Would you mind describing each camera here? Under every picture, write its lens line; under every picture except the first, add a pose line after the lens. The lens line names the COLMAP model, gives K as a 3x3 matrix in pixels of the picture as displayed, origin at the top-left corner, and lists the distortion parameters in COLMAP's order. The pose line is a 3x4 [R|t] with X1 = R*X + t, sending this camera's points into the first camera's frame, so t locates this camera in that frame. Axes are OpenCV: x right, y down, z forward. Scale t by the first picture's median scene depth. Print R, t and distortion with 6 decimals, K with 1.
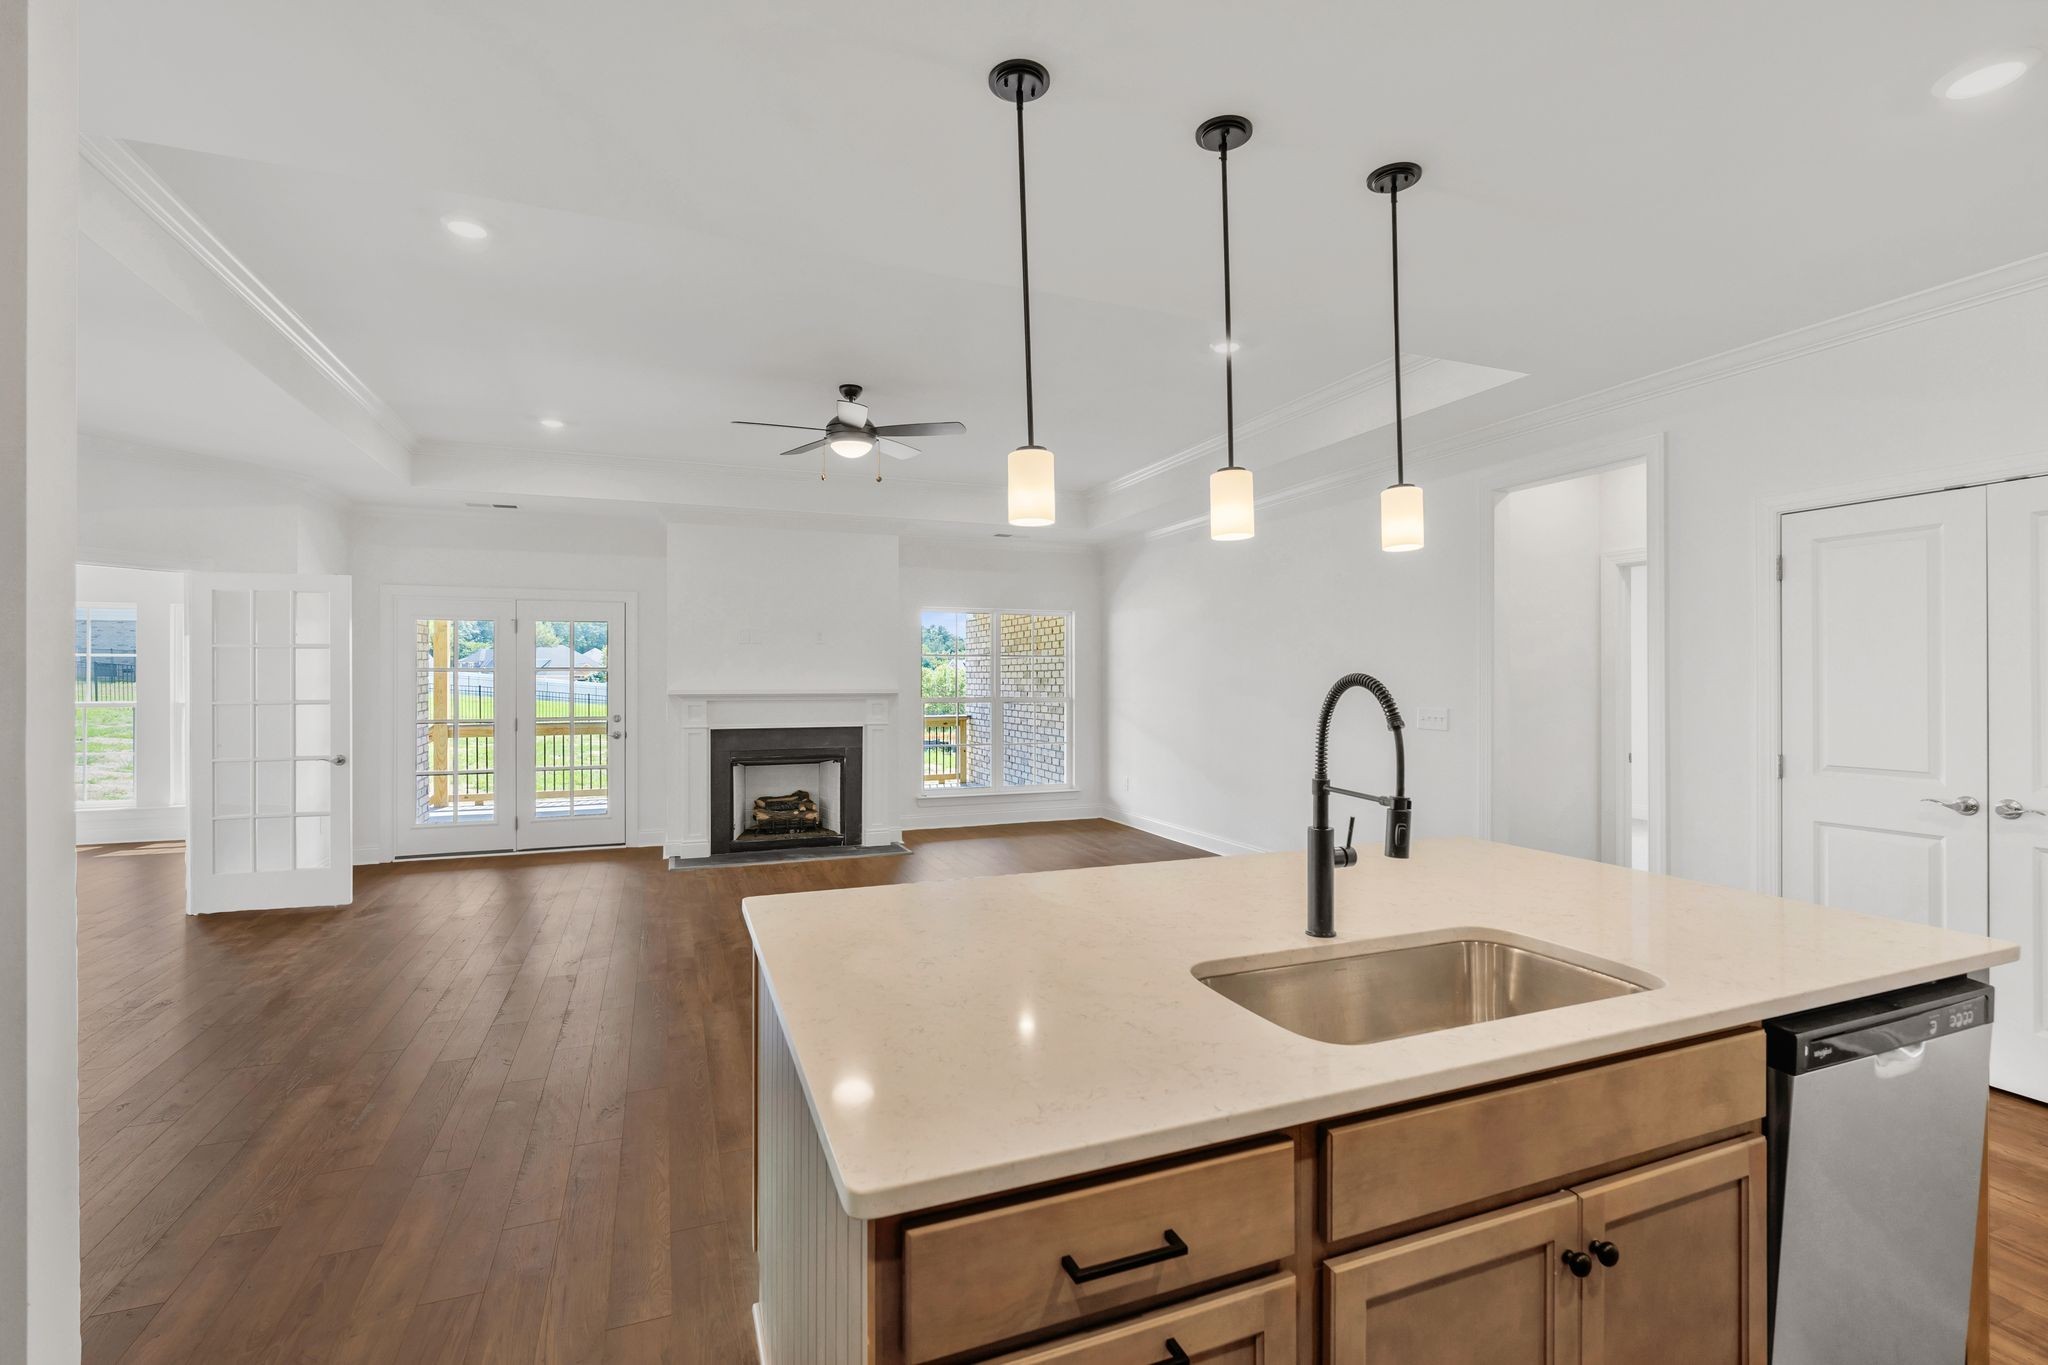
lens RADIAL K [[912.8, 0, 1015.7], [0, 912.8, 677.4], [0, 0, 1]] dist [-0.002657, 0.000028]
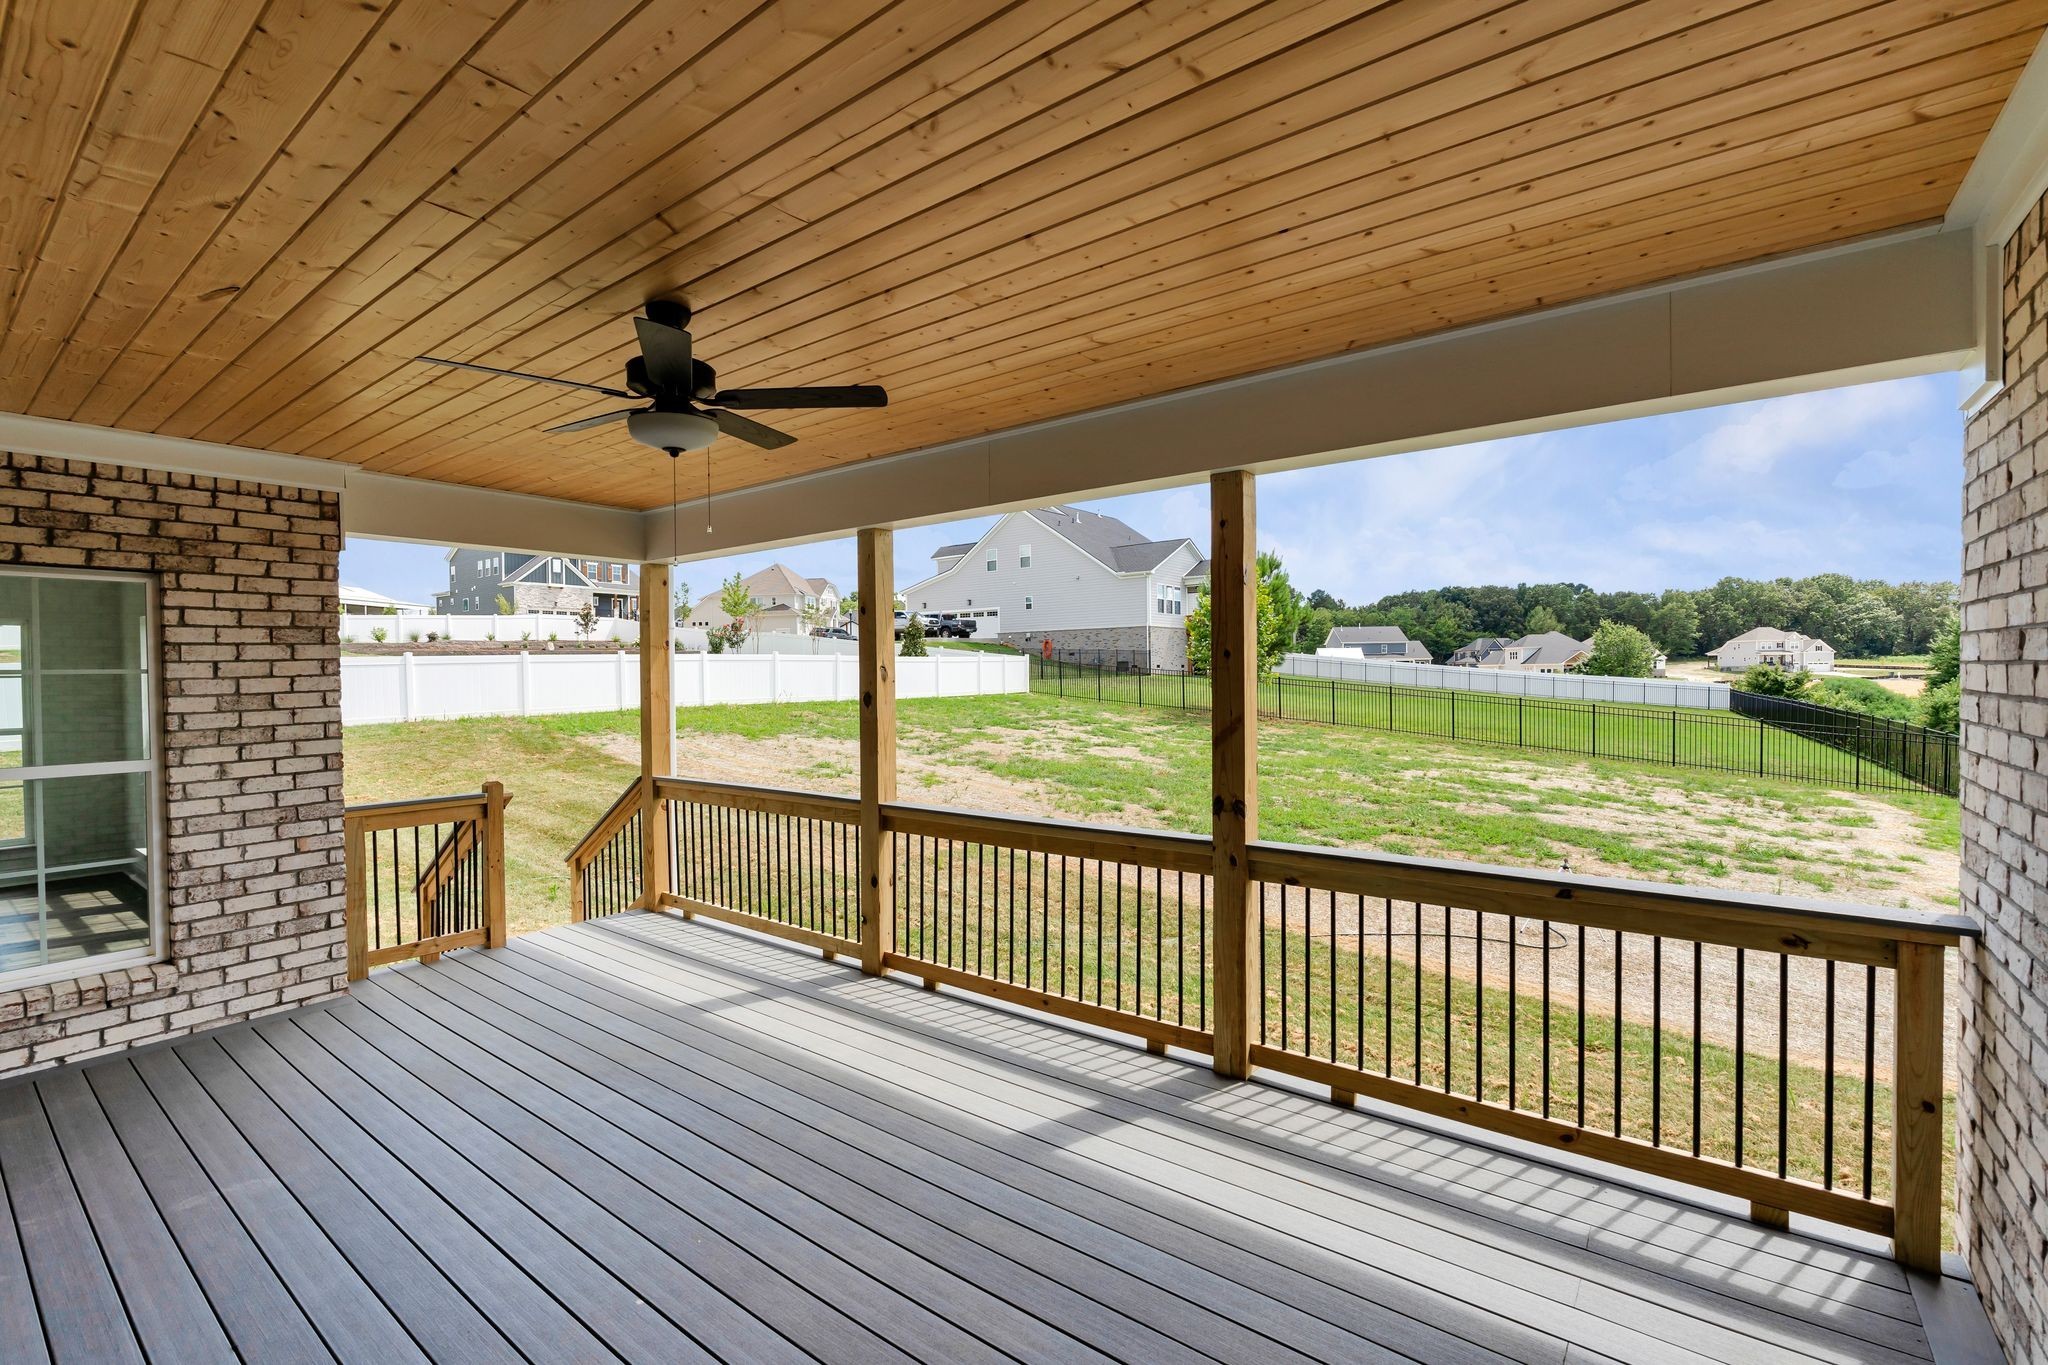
lens RADIAL K [[900.2, 0, 1019.4], [0, 900.2, 683.6], [0, 0, 1]] dist [-0.005806, -0.000006]
pose [[0.518595, 0.007355, -0.854989, 0.007410], [0.009719, 0.999848, 0.014496, -0.021317], [0.854965, -0.015827, 0.518444, 1.266523]]
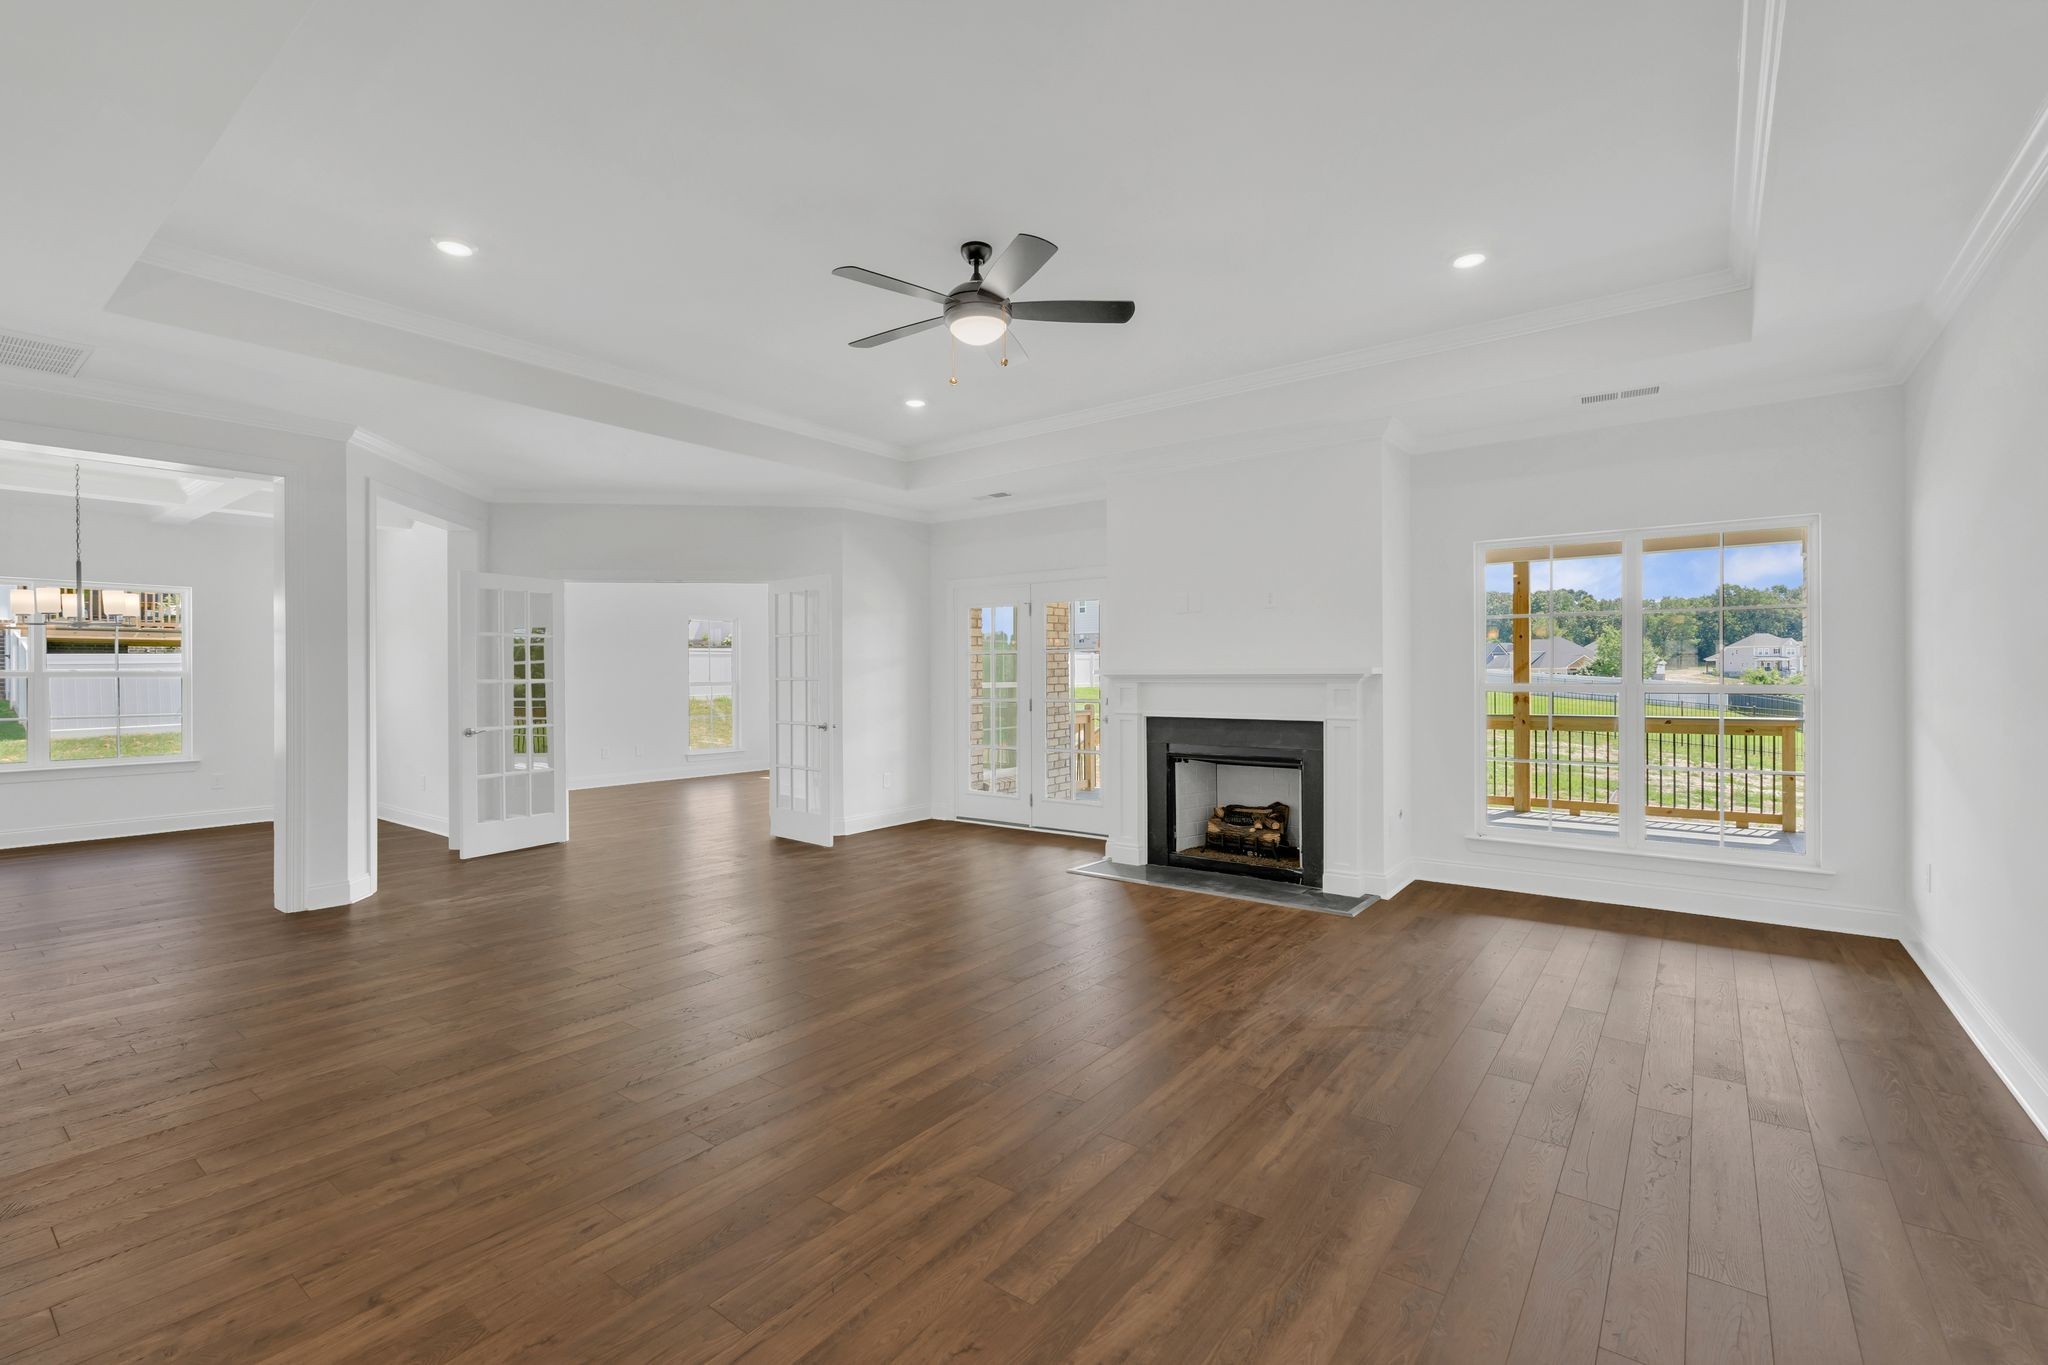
lens RADIAL K [[900.2, 0, 1019.4], [0, 900.2, 683.6], [0, 0, 1]] dist [-0.005806, -0.000006]
pose [[0.519753, 0.007207, -0.854286, 0.310172], [0.004783, 0.999924, 0.011346, 0.015784], [0.854303, -0.009983, 0.519679, 0.449630]]
